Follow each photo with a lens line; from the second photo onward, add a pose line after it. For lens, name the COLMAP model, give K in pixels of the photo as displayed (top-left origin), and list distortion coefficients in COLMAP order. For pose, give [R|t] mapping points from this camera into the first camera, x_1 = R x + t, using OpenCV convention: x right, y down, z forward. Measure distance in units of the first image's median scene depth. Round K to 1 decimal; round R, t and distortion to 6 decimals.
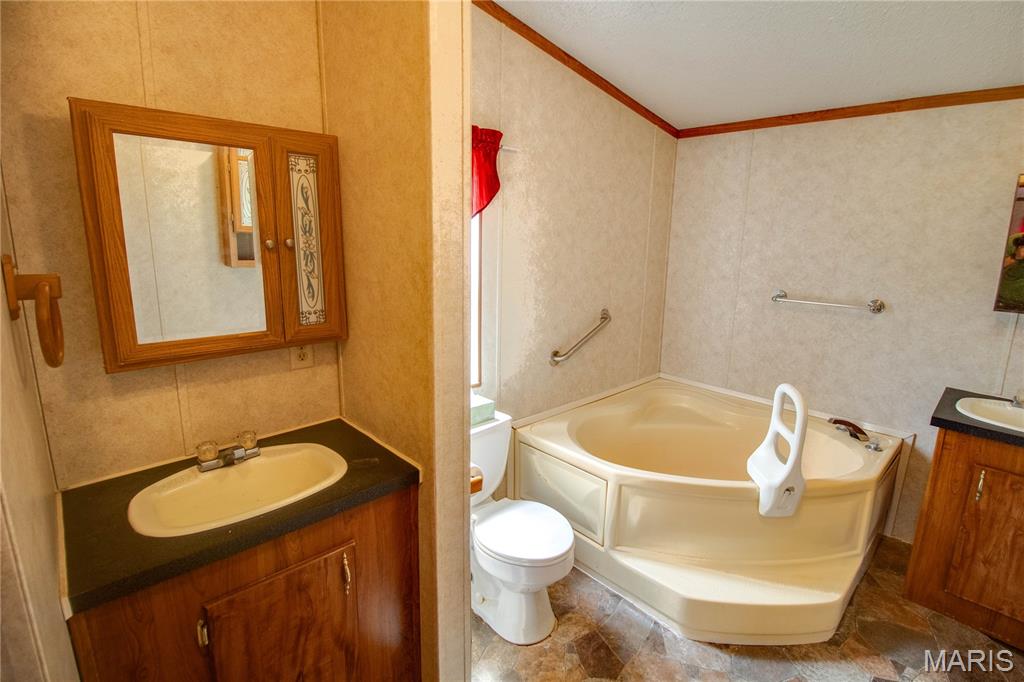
lens RADIAL K [[492.1, 0, 527.4], [0, 492.1, 328.3], [0, 0, 1]] dist [-0.005296, -0.009846]
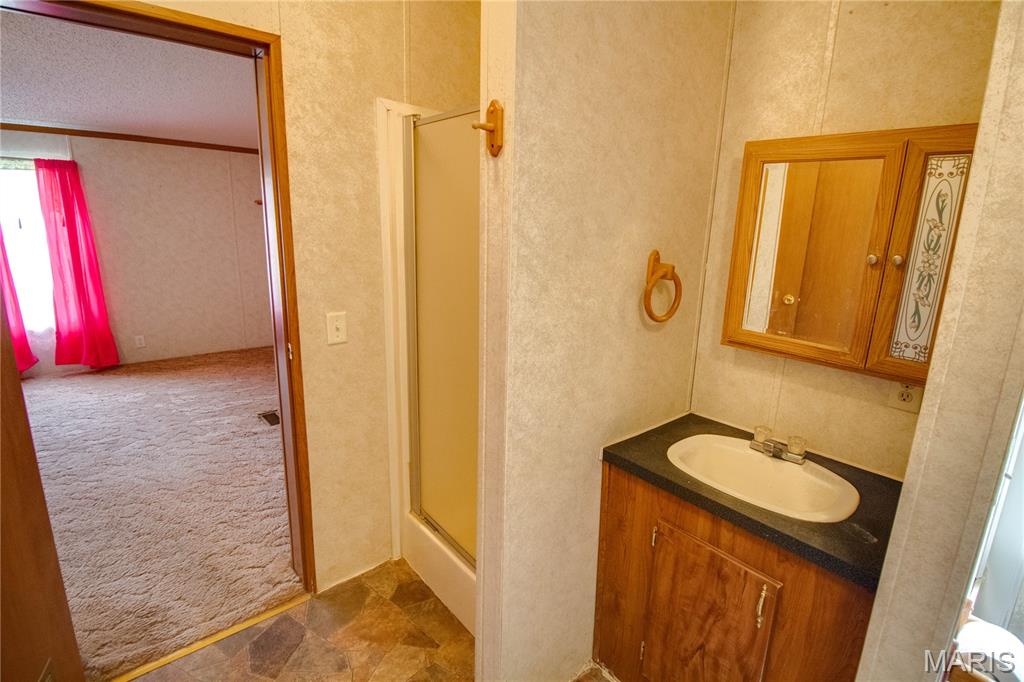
lens RADIAL K [[492.1, 0, 533.8], [0, 492.1, 331.9], [0, 0, 1]] dist [-0.005296, -0.009846]
pose [[-0.045002, 0.198141, -0.979140, 0.948878], [-0.232458, 0.951151, 0.203161, -0.180804], [0.971565, 0.236752, 0.003255, 0.918227]]
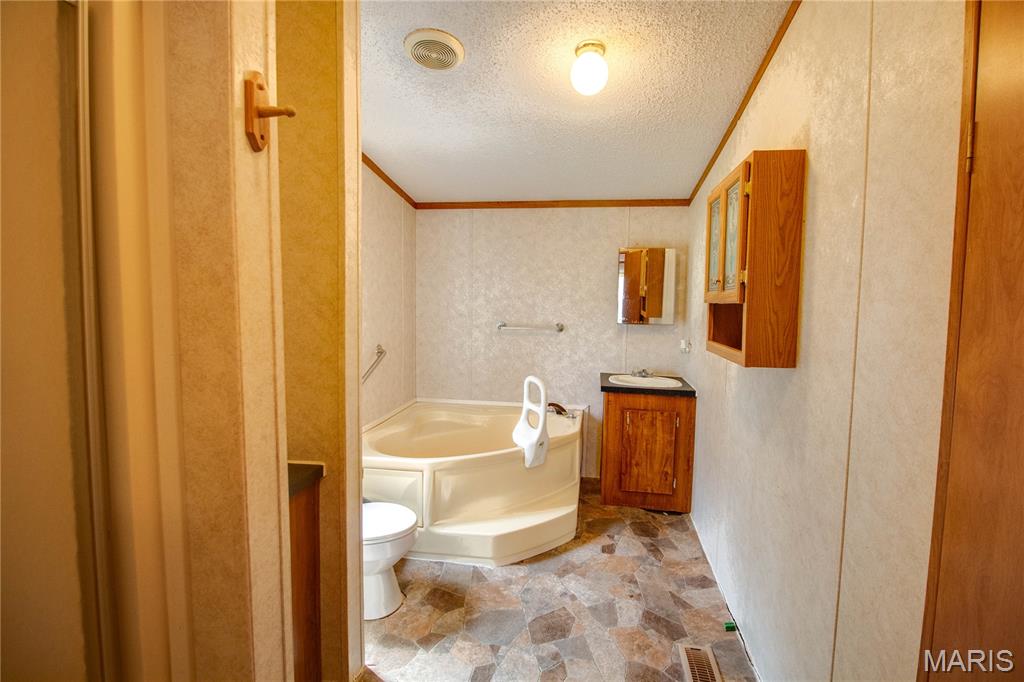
lens RADIAL K [[492.1, 0, 533.7], [0, 492.1, 327.7], [0, 0, 1]] dist [-0.005296, -0.009846]
pose [[0.792423, -0.054350, 0.607545, -0.305074], [0.121923, 0.990035, -0.070459, 0.056407], [-0.597662, 0.129907, 0.791154, -0.190306]]
